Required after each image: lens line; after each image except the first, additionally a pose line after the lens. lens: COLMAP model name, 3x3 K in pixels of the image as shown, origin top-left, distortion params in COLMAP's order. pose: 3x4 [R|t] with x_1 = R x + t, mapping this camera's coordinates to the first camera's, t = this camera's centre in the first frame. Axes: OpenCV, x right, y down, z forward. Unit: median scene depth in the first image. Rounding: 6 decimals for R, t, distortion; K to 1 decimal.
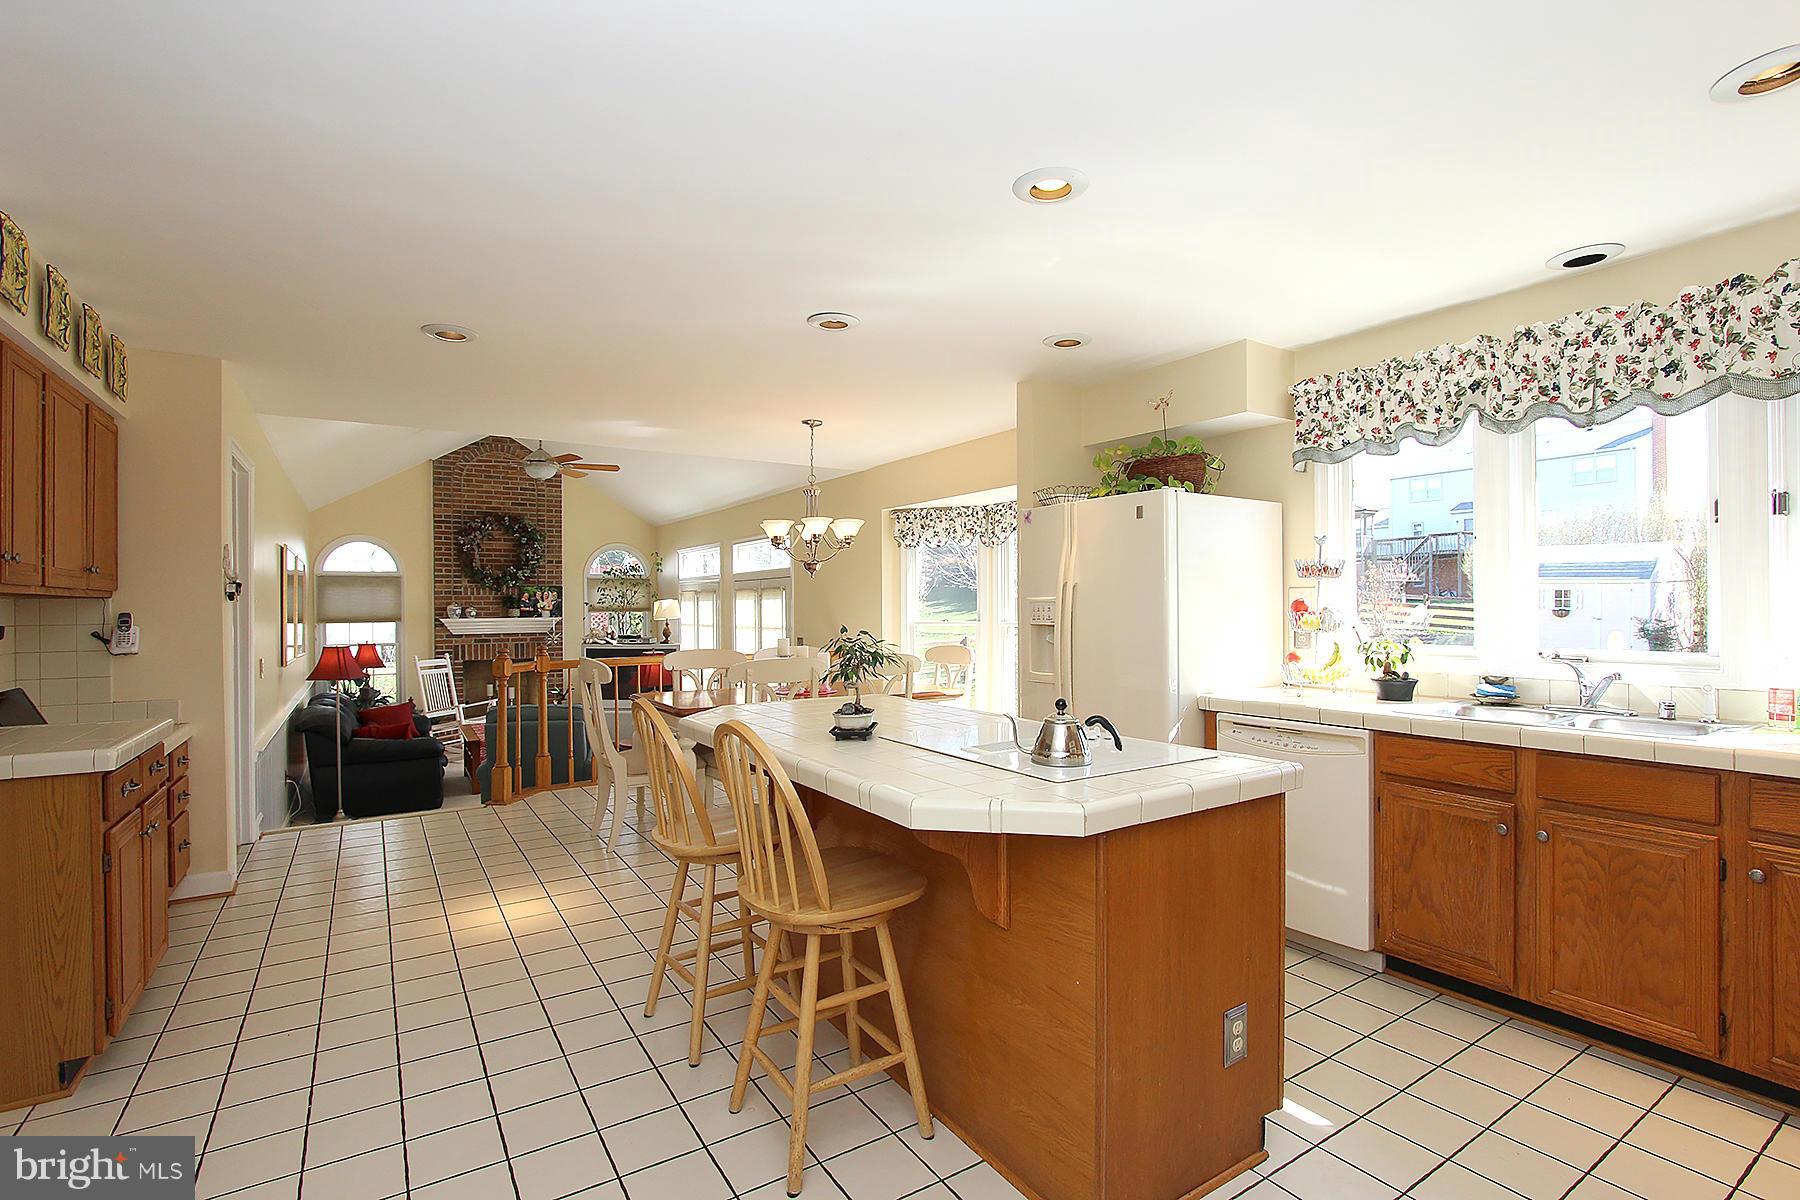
lens RADIAL K [[837.7, 0, 909.8], [0, 837.7, 602.2], [0, 0, 1]] dist [-0.019279, 0.002627]
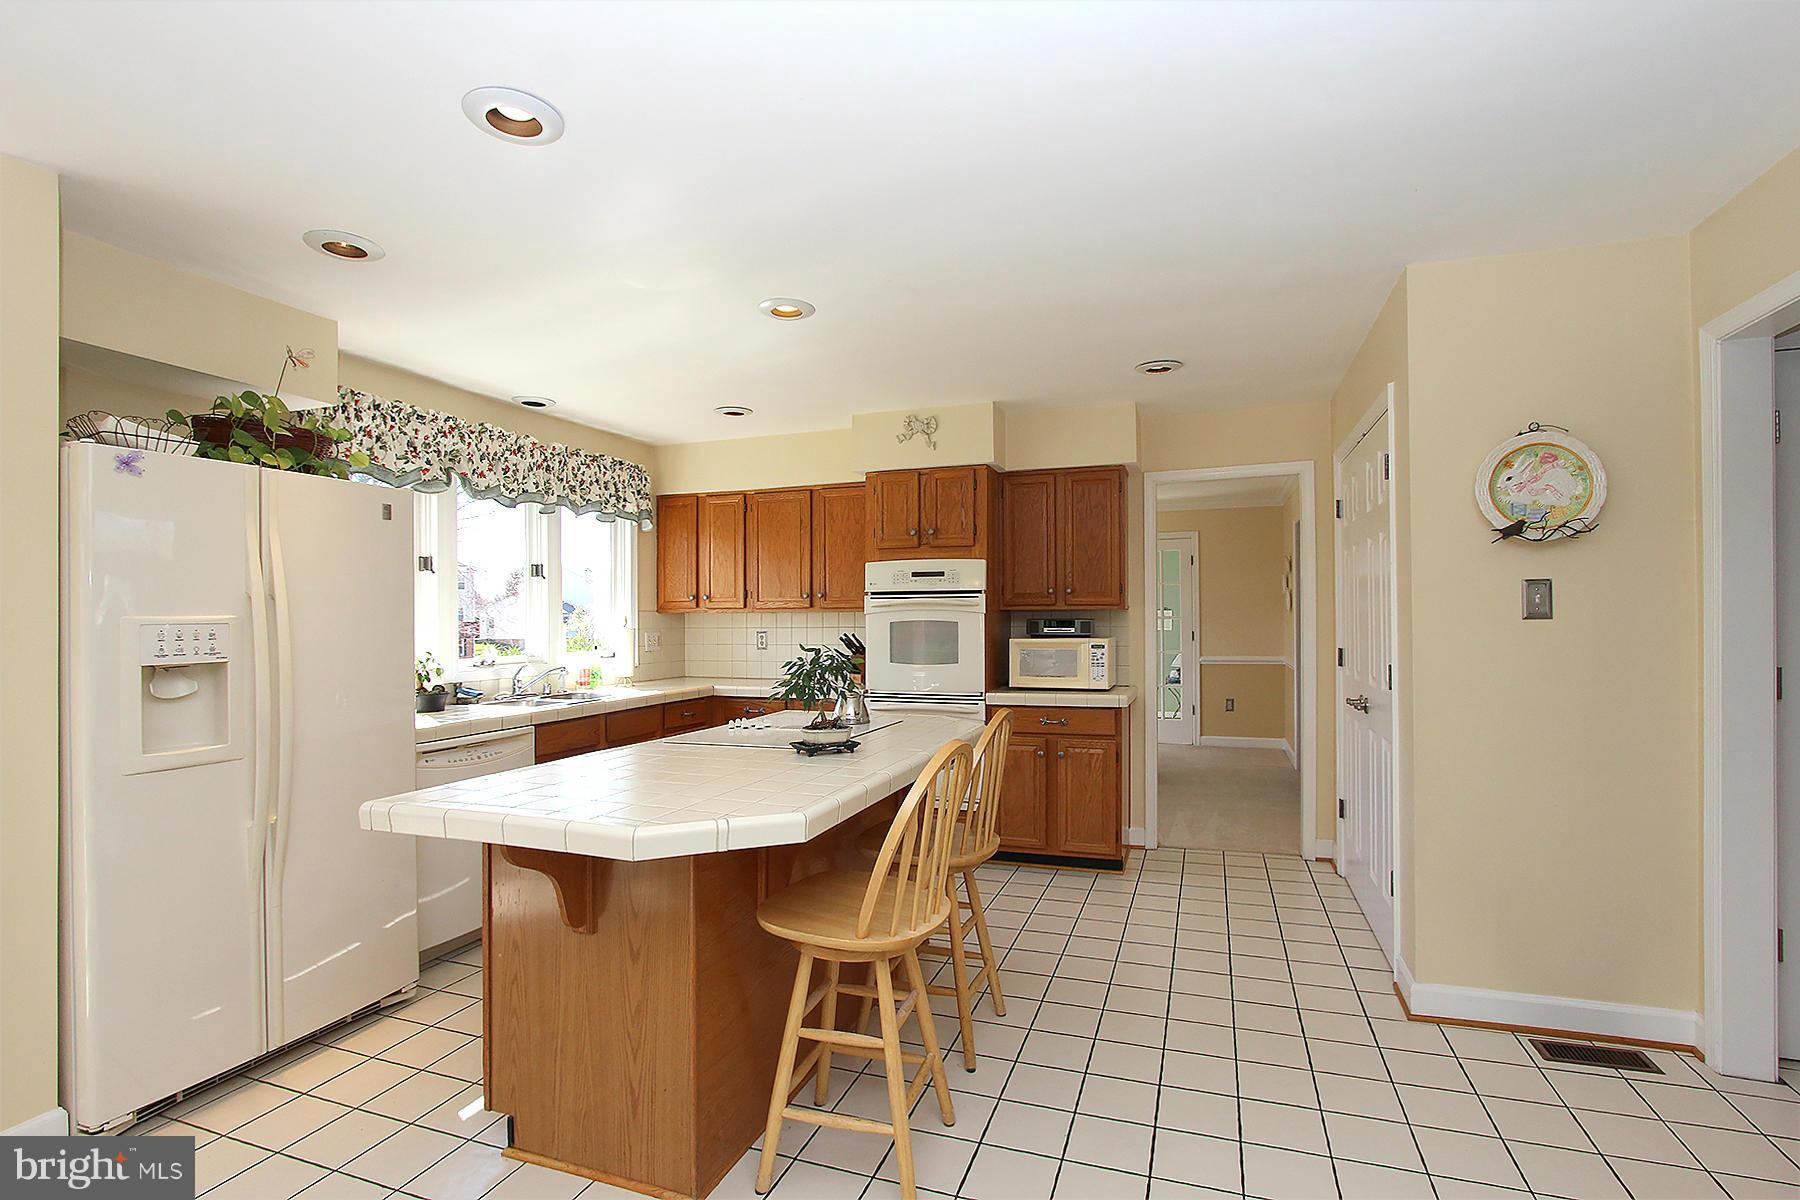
lens RADIAL K [[837.7, 0, 904.7], [0, 837.7, 609.7], [0, 0, 1]] dist [-0.019279, 0.002627]
pose [[-0.595839, 0.020834, 0.802833, -0.223249], [0.010498, 0.999780, -0.018154, 0.001922], [-0.803035, -0.002389, -0.595927, 0.365603]]
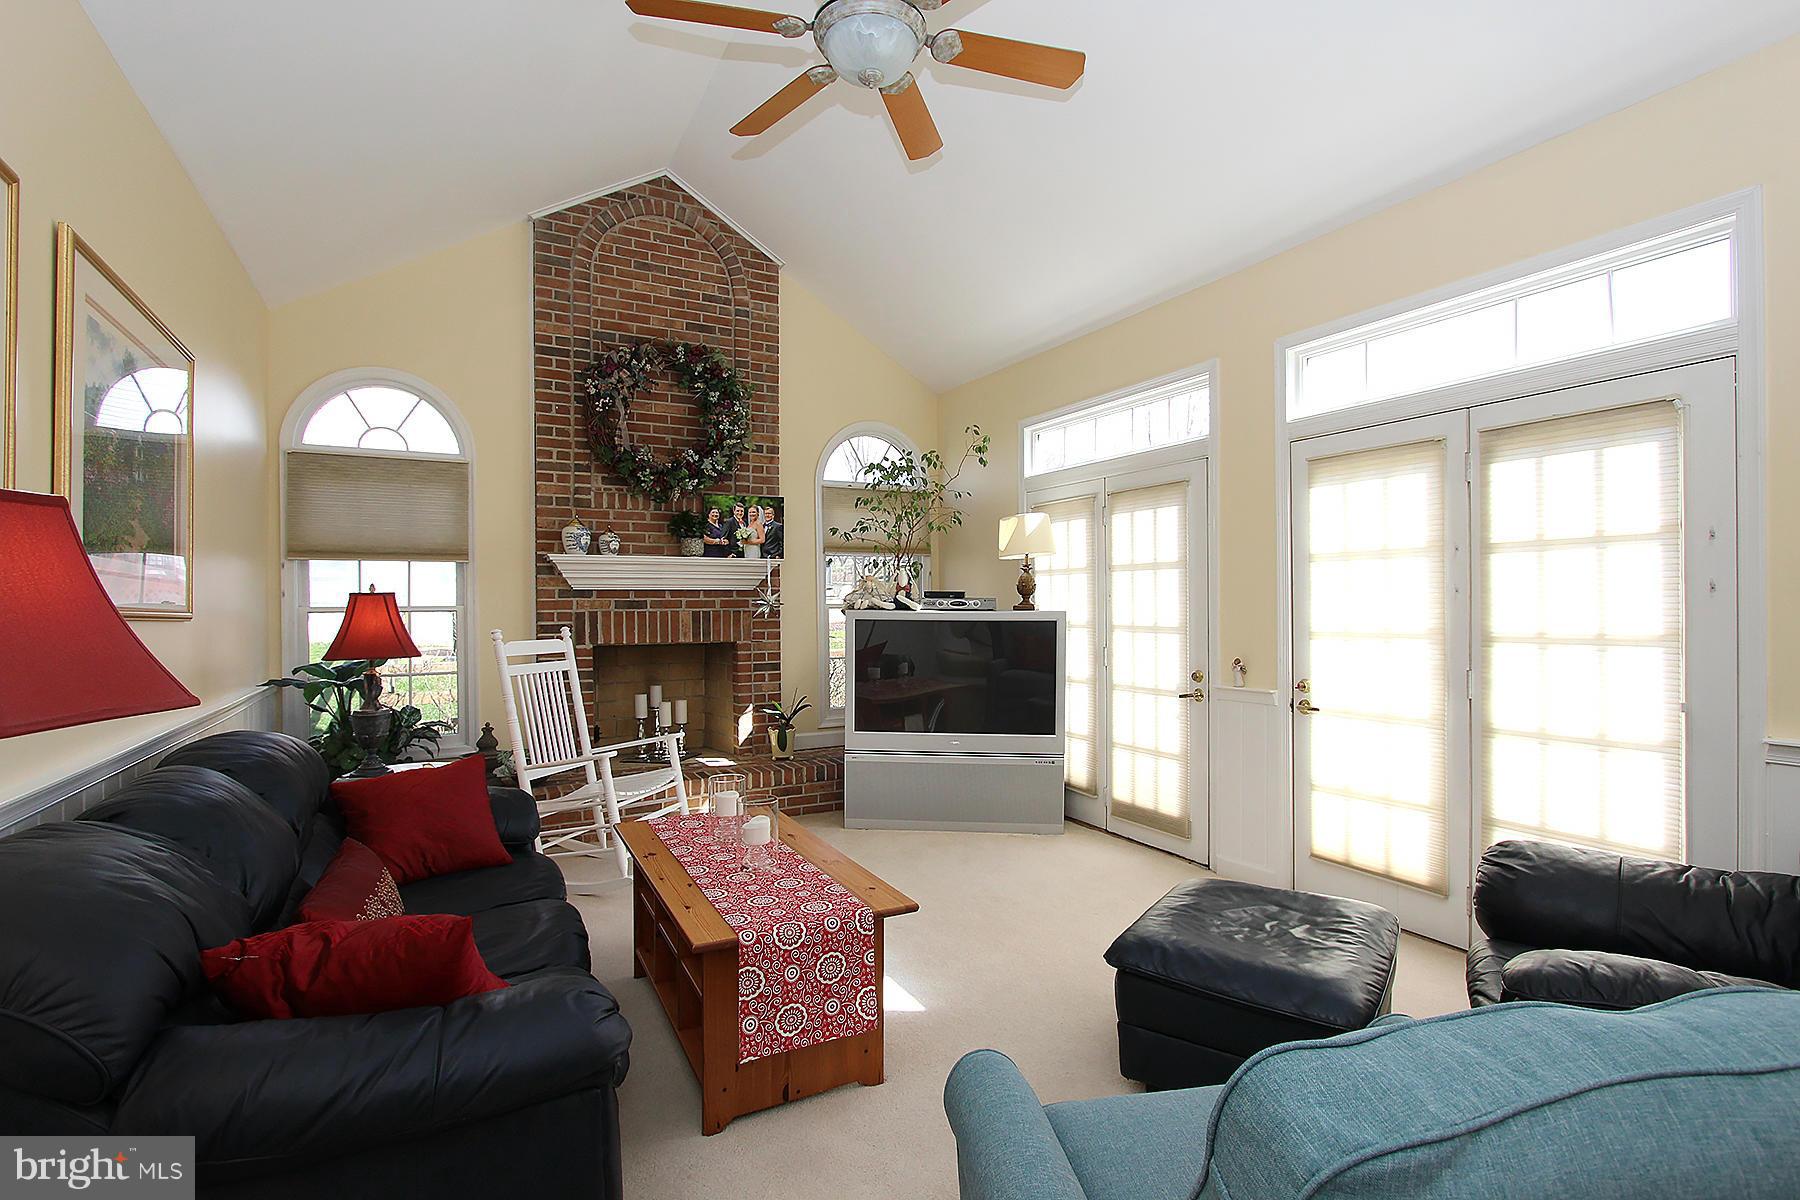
lens RADIAL K [[837.7, 0, 903.4], [0, 837.7, 599.0], [0, 0, 1]] dist [-0.019279, 0.002627]
pose [[0.996634, 0.002247, -0.081951, -0.327607], [-0.002222, 0.999997, 0.000390, 0.044289], [0.081952, -0.000207, 0.996636, 0.551130]]
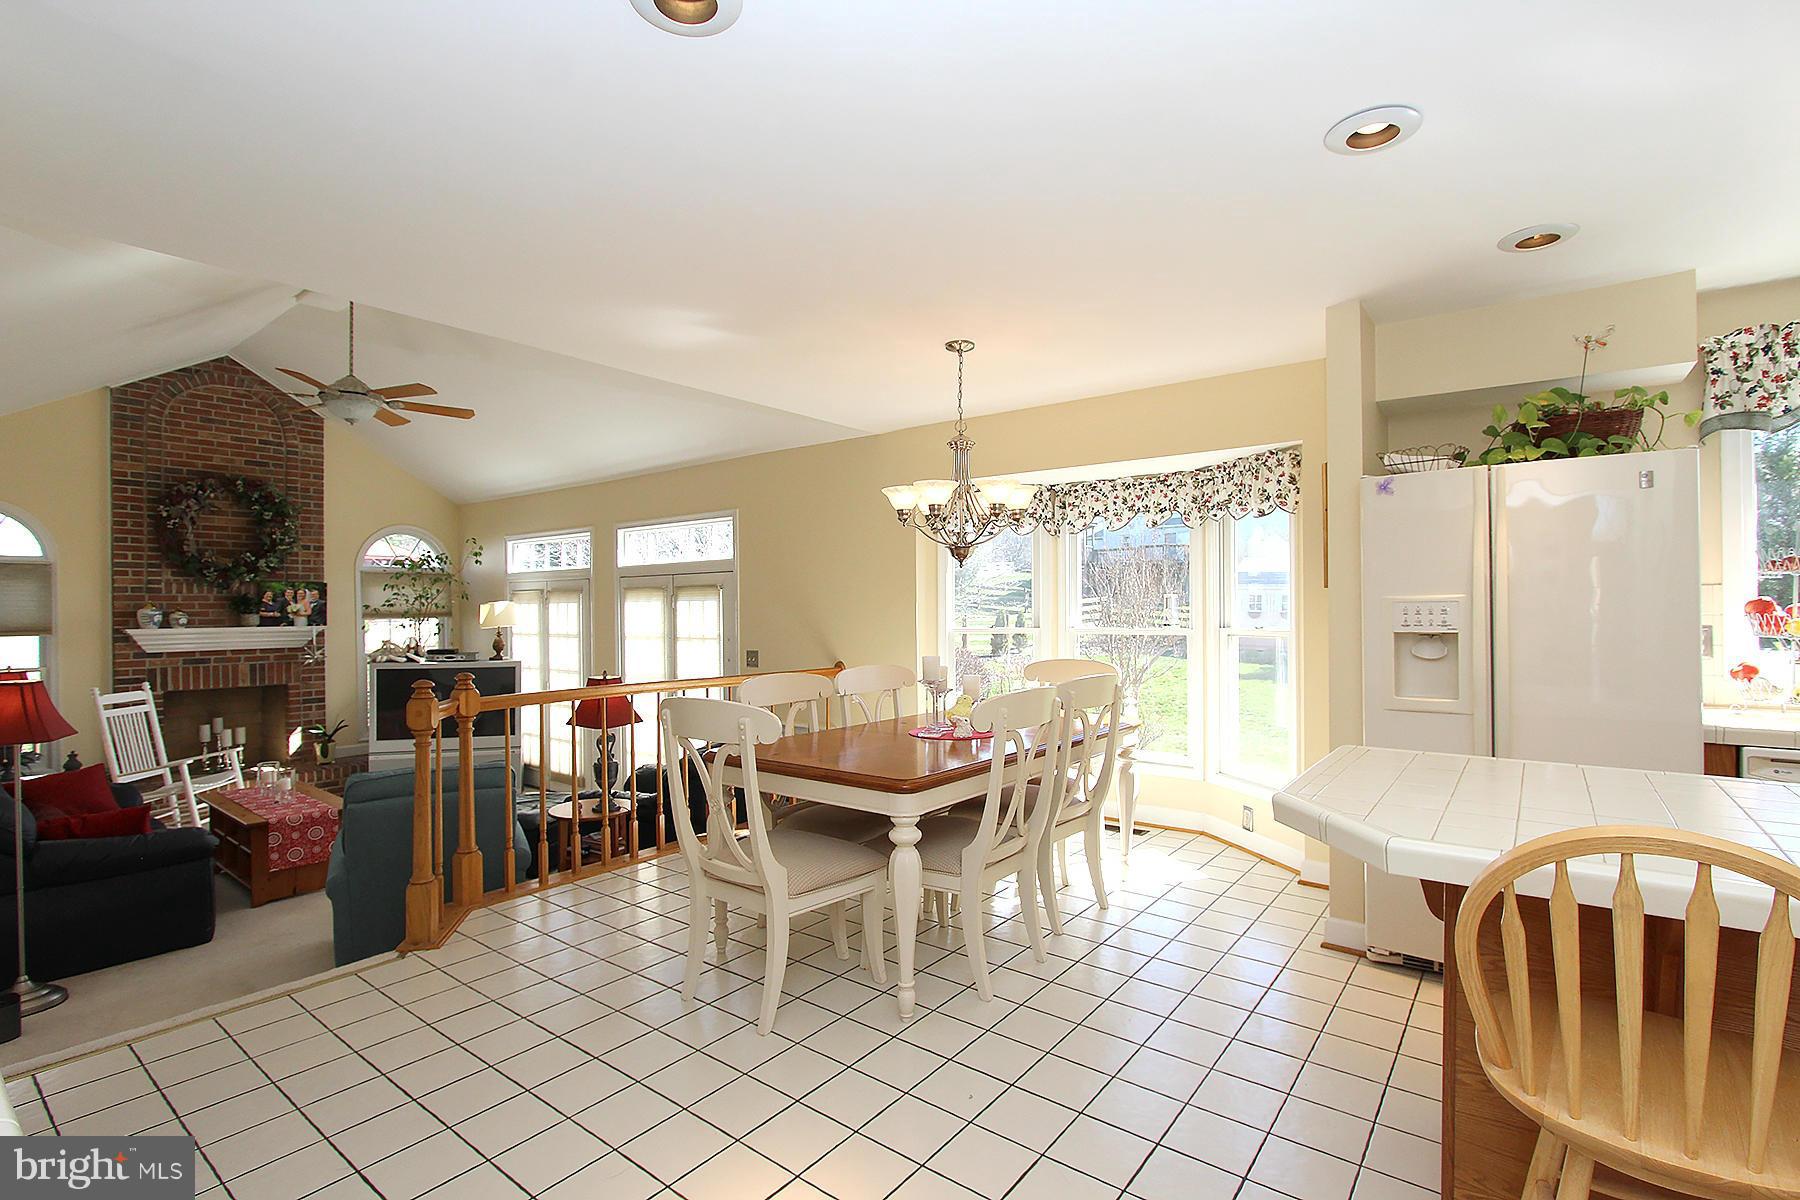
lens RADIAL K [[837.7, 0, 909.1], [0, 837.7, 603.3], [0, 0, 1]] dist [-0.019279, 0.002627]
pose [[0.943648, 0.001840, 0.330944, -0.195411], [-0.000613, 0.999993, -0.003814, 0.001387], [-0.330949, 0.003396, 0.943643, 0.180316]]
